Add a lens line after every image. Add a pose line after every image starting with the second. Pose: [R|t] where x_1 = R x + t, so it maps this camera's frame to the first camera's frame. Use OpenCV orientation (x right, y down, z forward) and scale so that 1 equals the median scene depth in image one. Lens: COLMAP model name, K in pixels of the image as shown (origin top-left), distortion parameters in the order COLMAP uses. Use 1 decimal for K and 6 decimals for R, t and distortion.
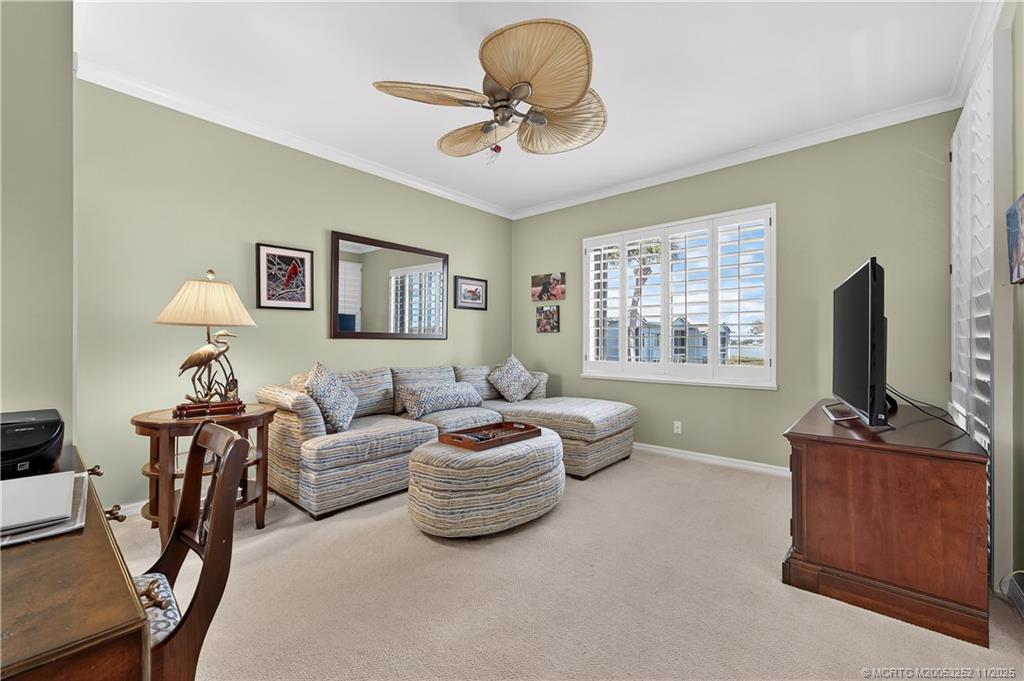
lens RADIAL K [[430.4, 0, 514.1], [0, 430.4, 337.4], [0, 0, 1]] dist [0.000311, -0.000024]
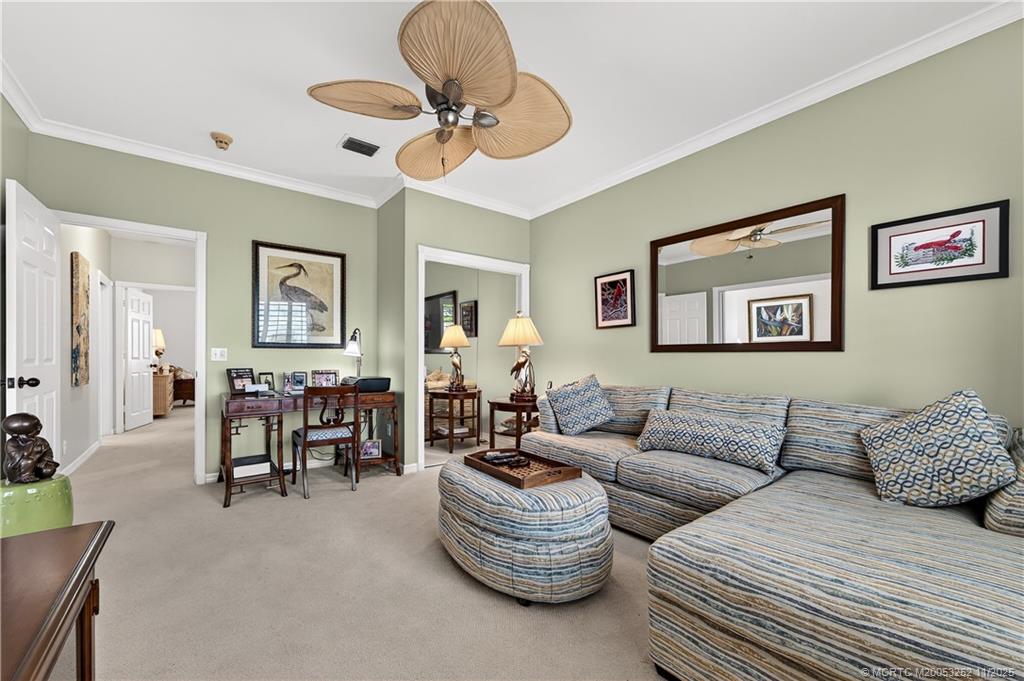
lens RADIAL K [[439.3, 0, 513.5], [0, 439.3, 358.7], [0, 0, 1]] dist [0.000804, 0.000188]
pose [[-0.215132, -0.003574, -0.976579, 0.638479], [0.002698, 0.999987, -0.004254, 0.020302], [0.976581, -0.003550, -0.215119, 0.956316]]
